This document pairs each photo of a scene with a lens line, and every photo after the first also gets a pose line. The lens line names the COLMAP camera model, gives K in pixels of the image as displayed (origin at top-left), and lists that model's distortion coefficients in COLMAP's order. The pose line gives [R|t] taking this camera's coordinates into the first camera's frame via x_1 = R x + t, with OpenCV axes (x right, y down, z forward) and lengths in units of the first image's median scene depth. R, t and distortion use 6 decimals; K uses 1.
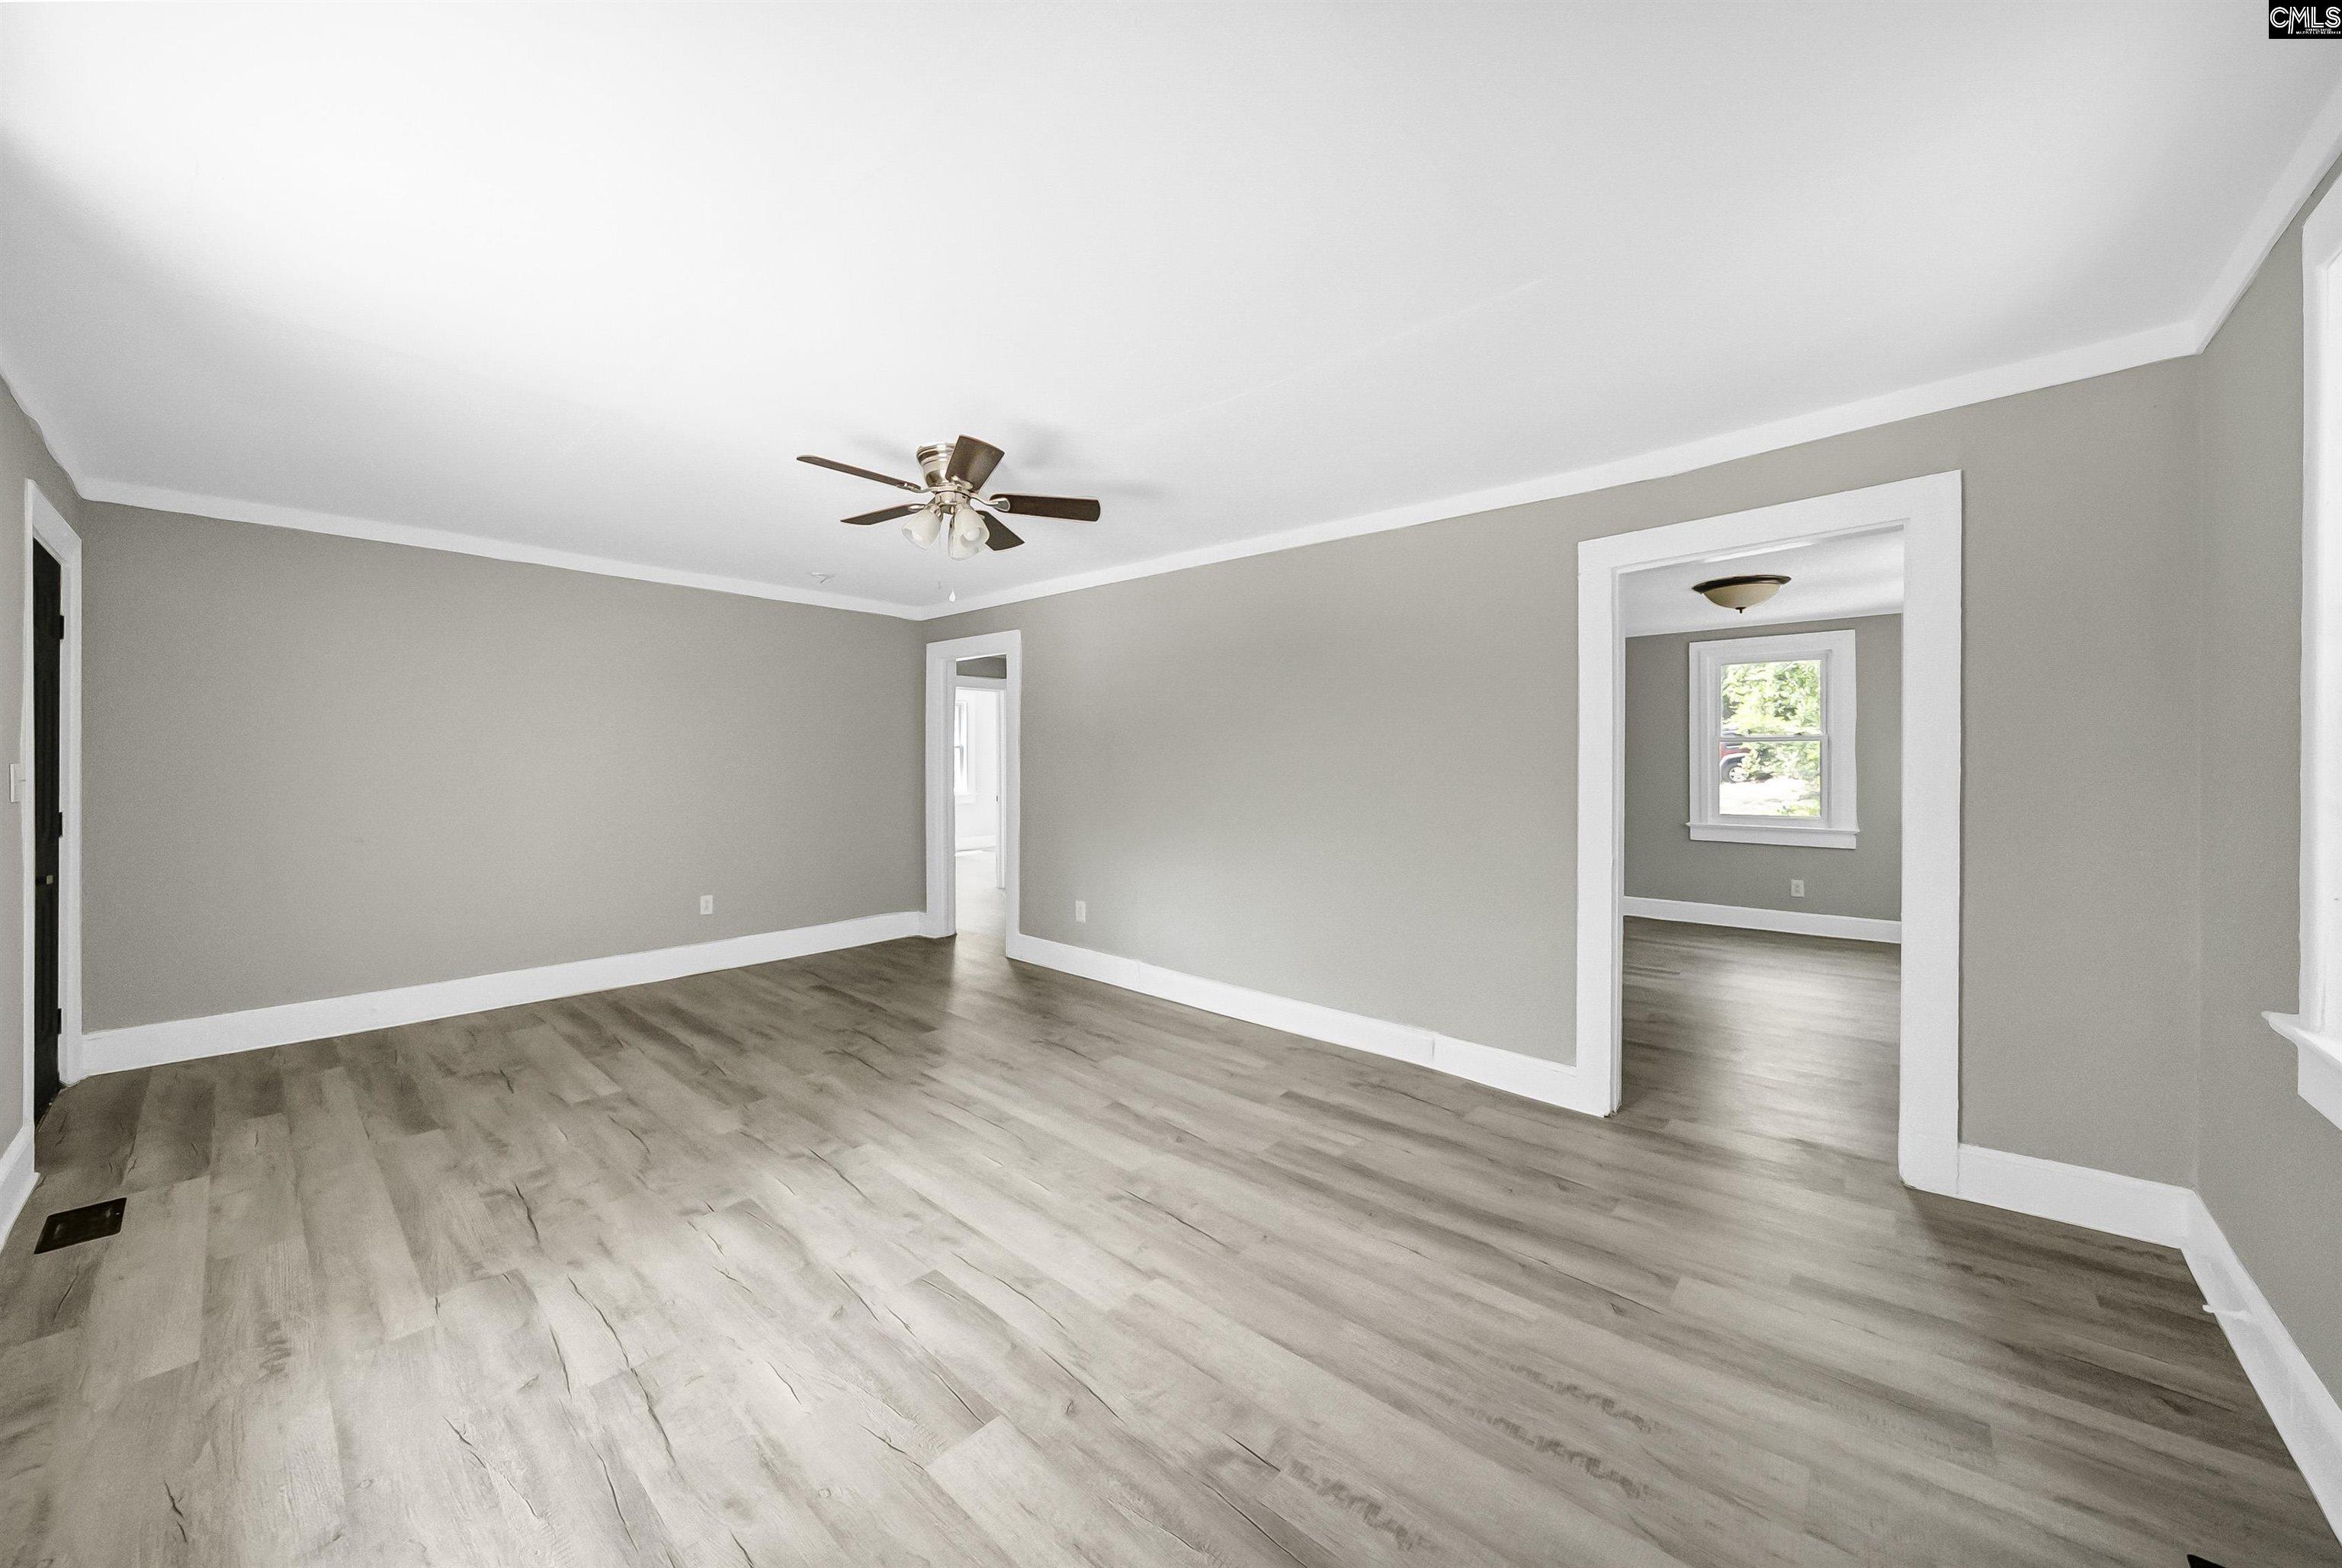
lens RADIAL K [[826.2, 0, 1159.8], [0, 826.2, 804.3], [0, 0, 1]] dist [-0.001371, 0.000064]
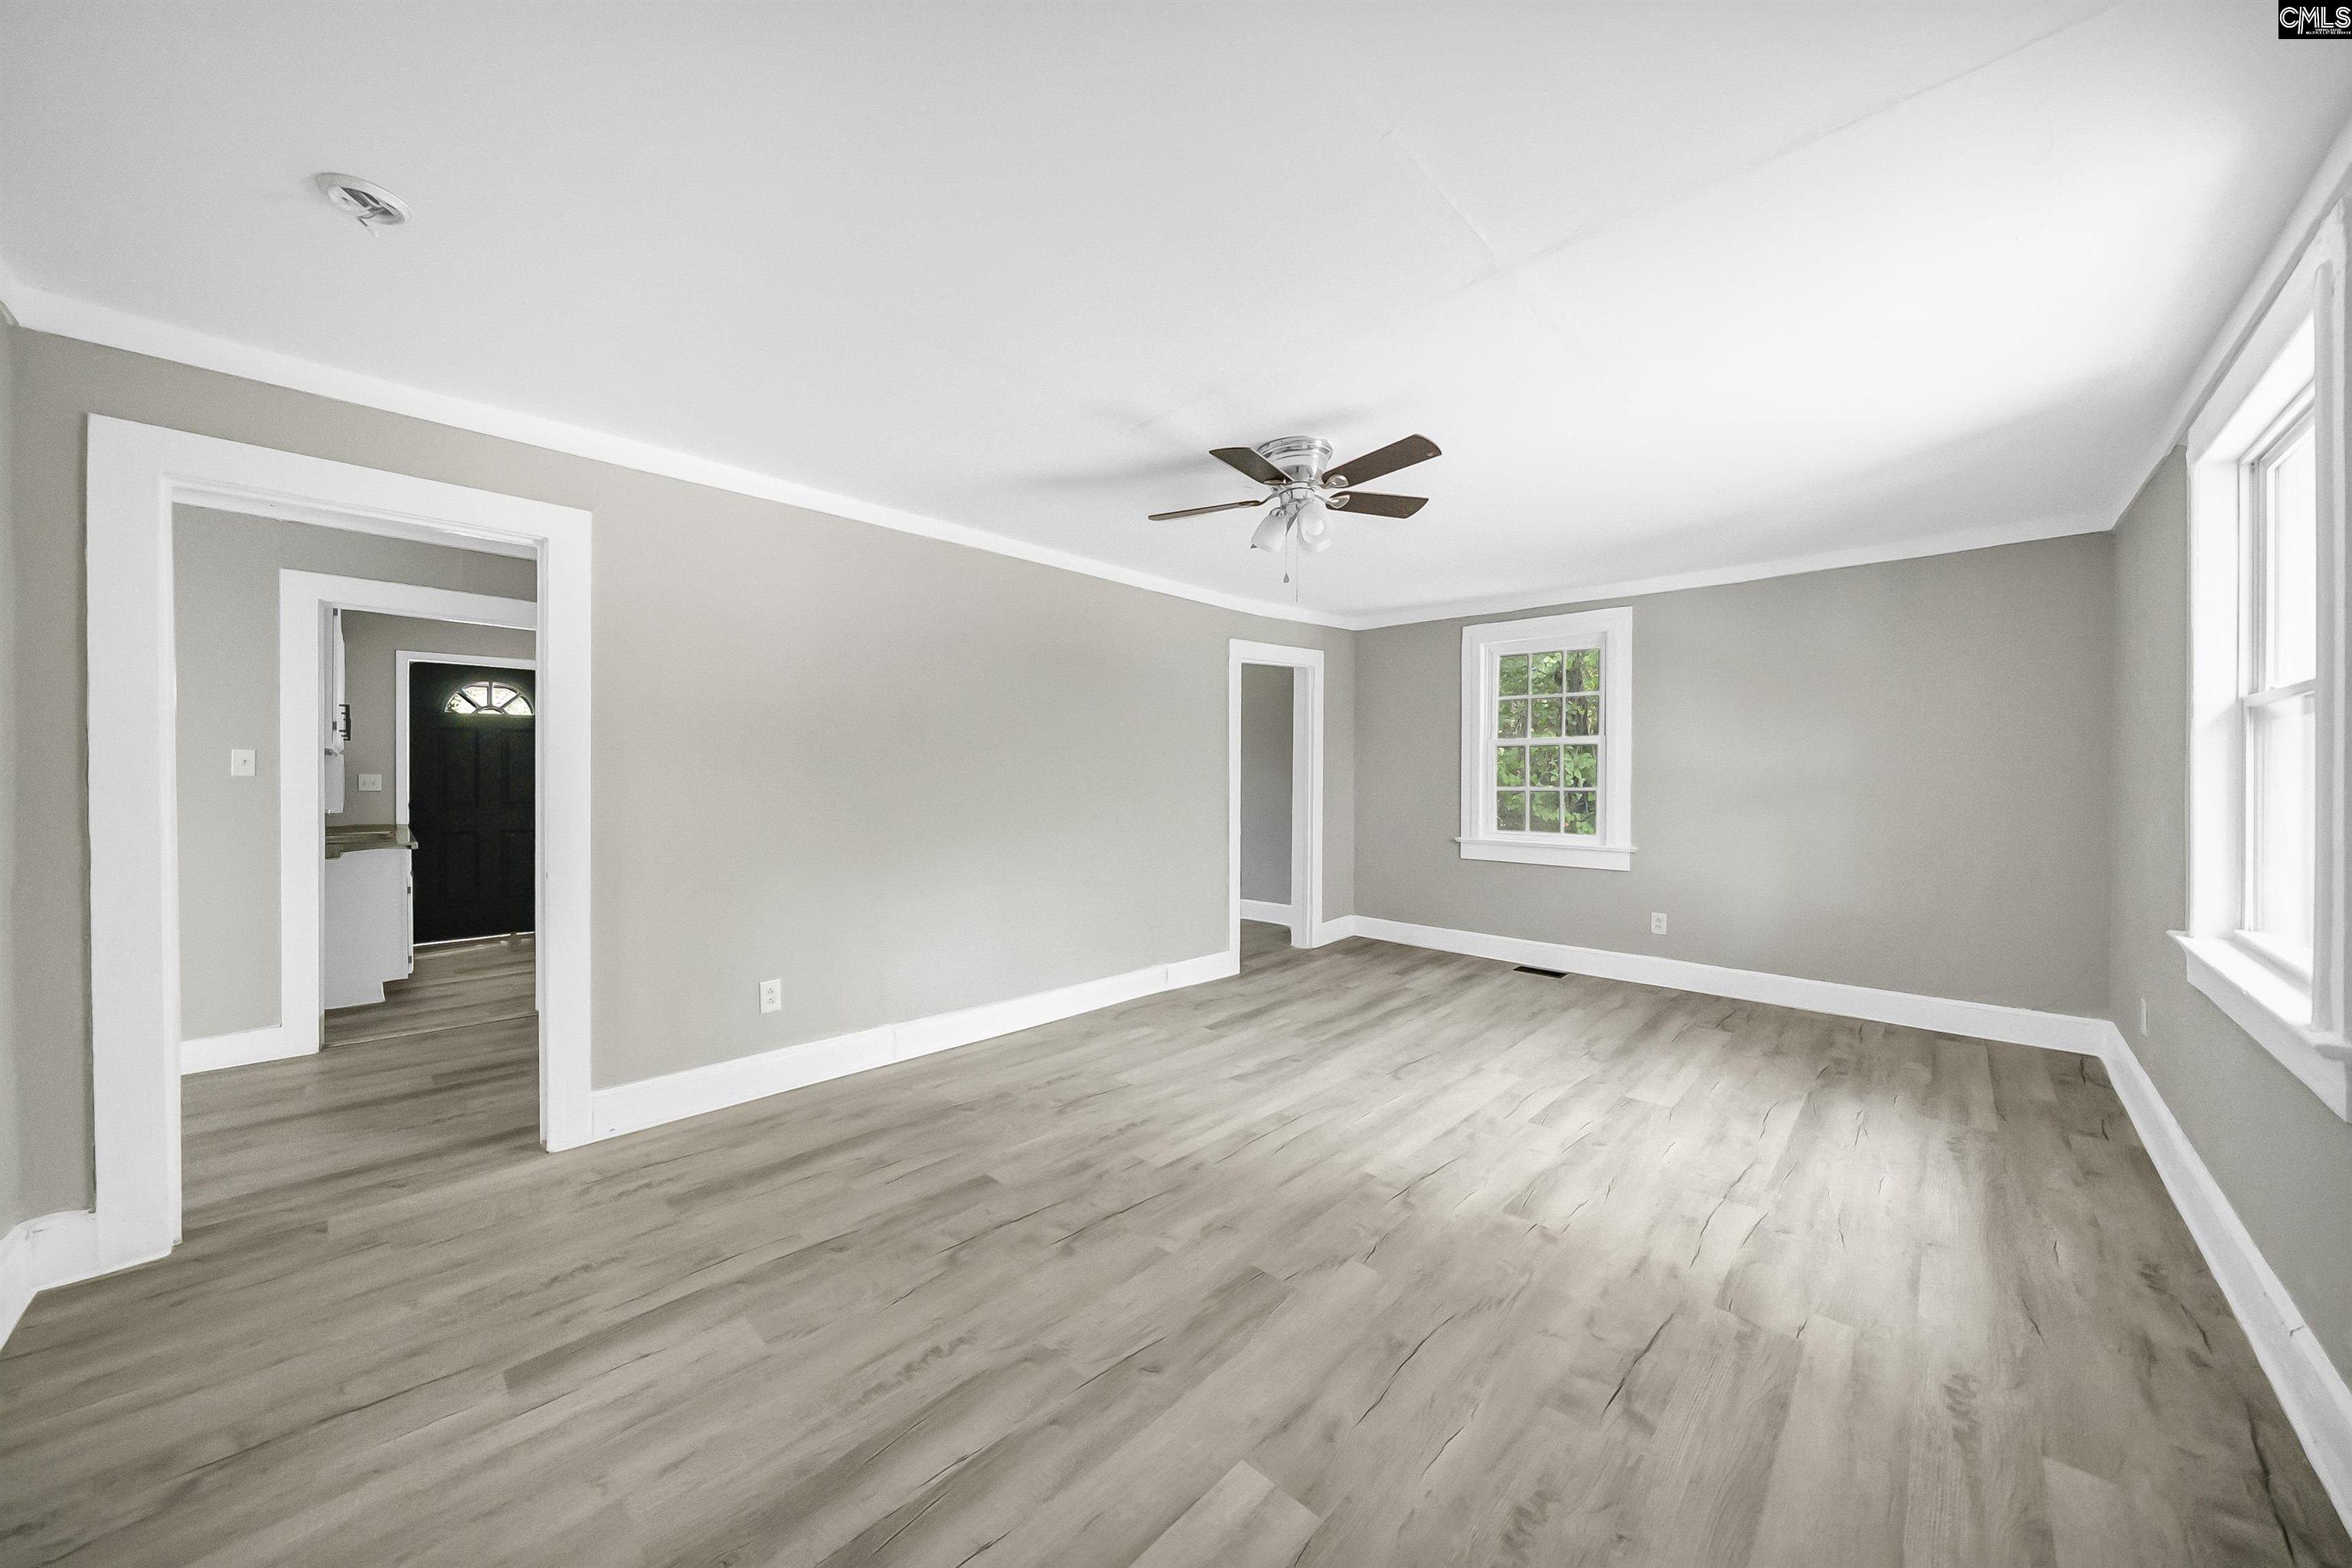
lens RADIAL K [[818.6, 0, 1159.0], [0, 818.6, 775.6], [0, 0, 1]] dist [-0.003169, -0.000136]
pose [[0.041189, -0.006345, 0.999131, -1.435114], [0.047411, 0.998866, 0.004389, -0.062942], [-0.998026, 0.047189, 0.041443, 1.298151]]
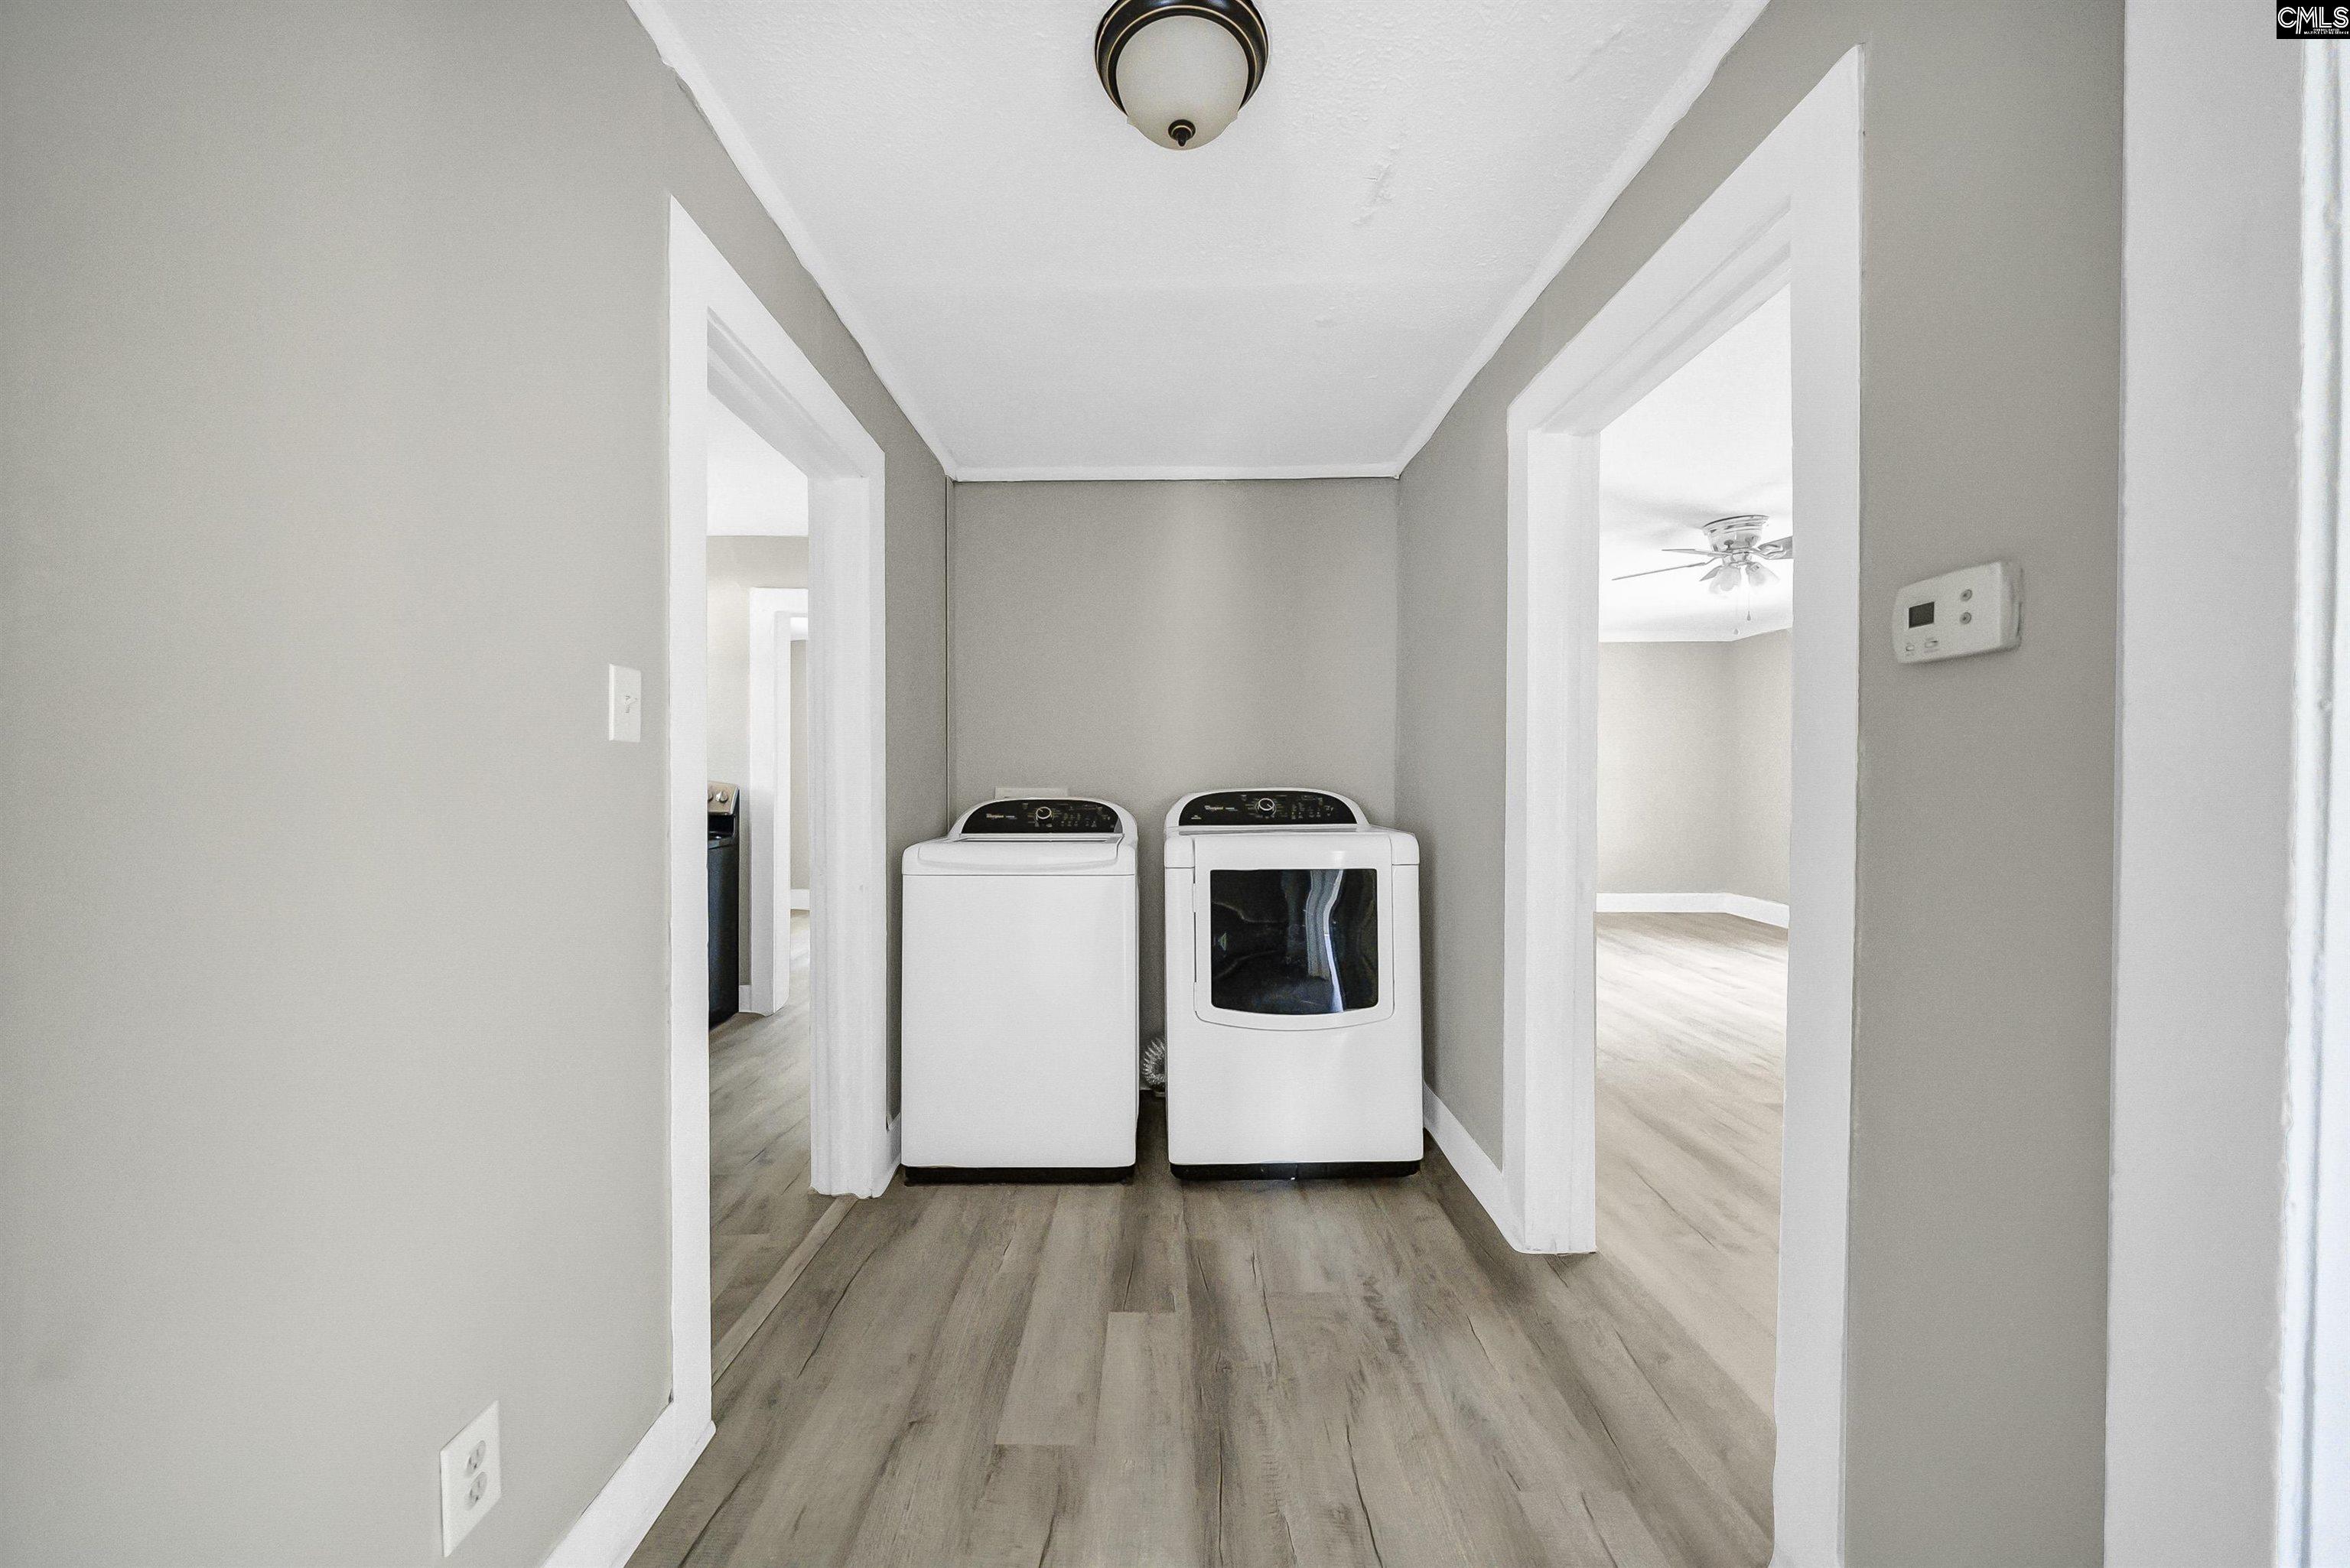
lens RADIAL K [[817.9, 0, 1158.0], [0, 817.9, 775.7], [0, 0, 1]] dist [-0.003169, -0.000136]
pose [[-0.670529, -0.007483, 0.741845, -0.708778], [0.033316, 0.998637, 0.040186, -0.122235], [-0.741134, 0.051661, -0.669366, 2.998387]]
